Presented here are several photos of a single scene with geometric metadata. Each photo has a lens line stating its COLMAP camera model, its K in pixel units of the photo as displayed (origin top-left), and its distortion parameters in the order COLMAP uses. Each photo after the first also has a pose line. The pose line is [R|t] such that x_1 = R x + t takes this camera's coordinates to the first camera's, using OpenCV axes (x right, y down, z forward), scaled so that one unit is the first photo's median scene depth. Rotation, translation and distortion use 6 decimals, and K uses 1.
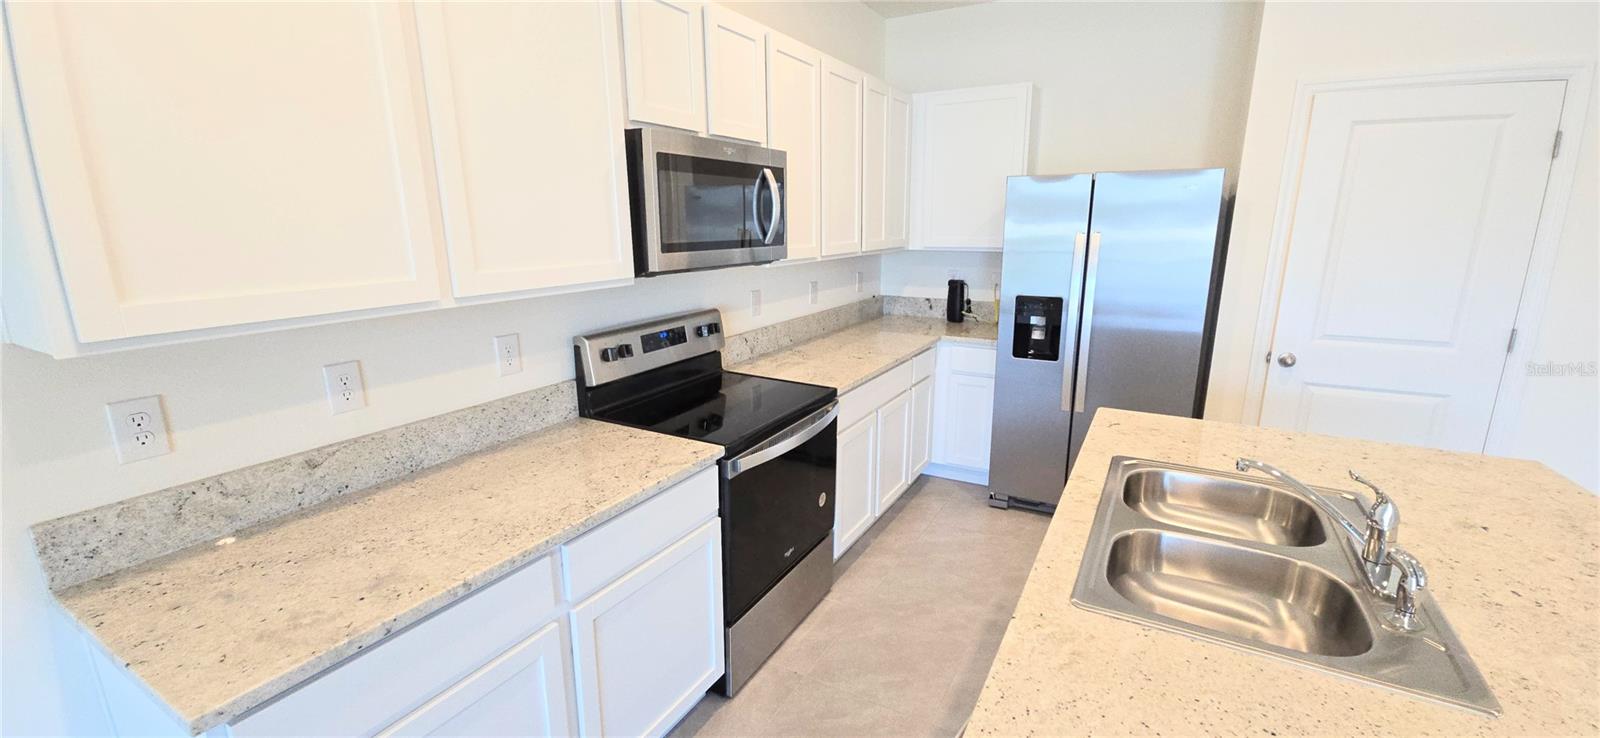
lens RADIAL K [[650.6, 0, 802.2], [0, 650.6, 370.7], [0, 0, 1]] dist [0.004393, -0.003658]
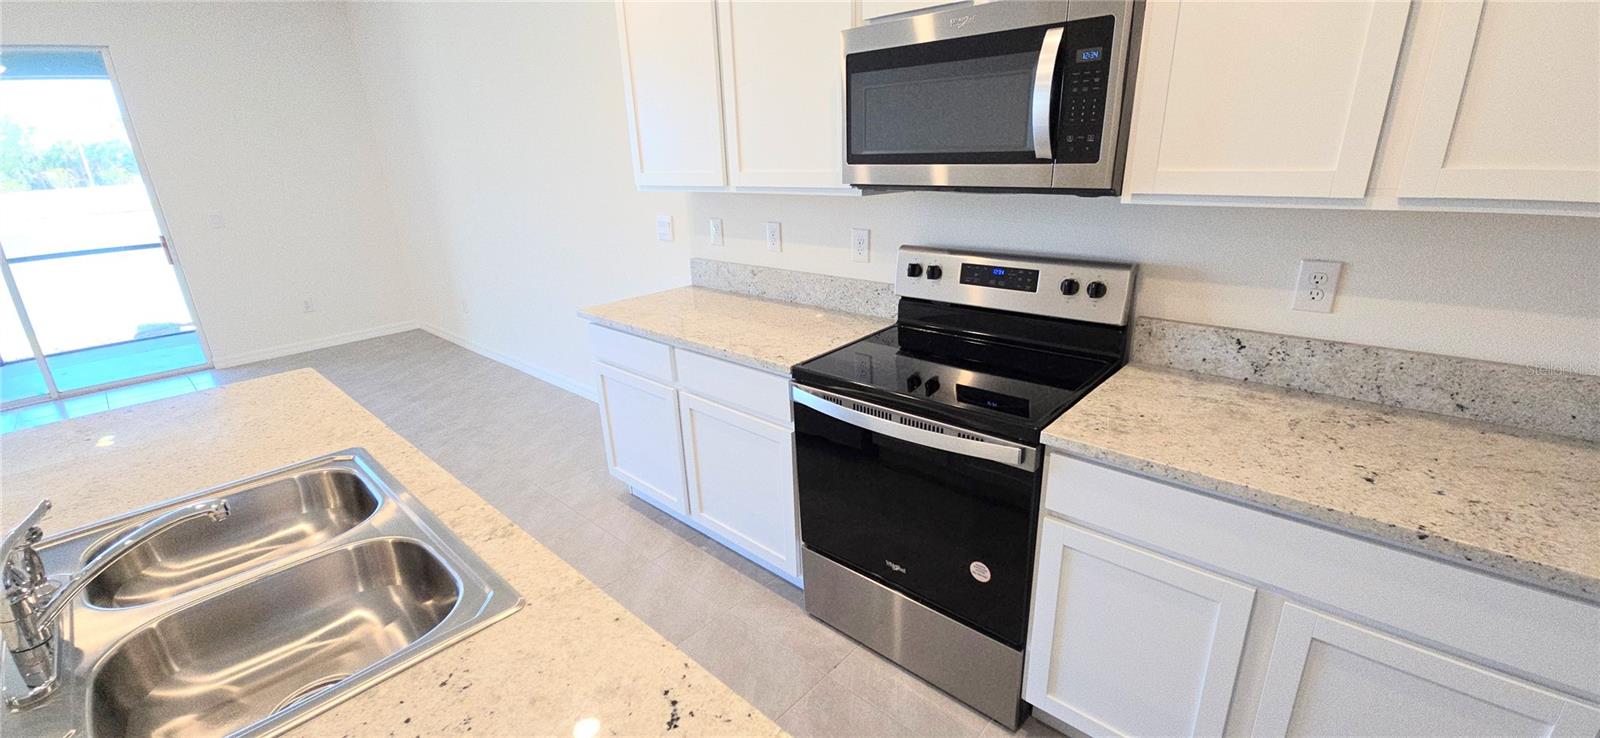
lens RADIAL K [[650.6, 0, 804.3], [0, 650.6, 371.4], [0, 0, 1]] dist [0.004393, -0.003658]
pose [[-0.227252, 0.326194, -0.917581, 0.725306], [-0.190975, 0.909010, 0.370445, -0.227875], [0.954927, 0.259419, -0.144279, 1.070472]]
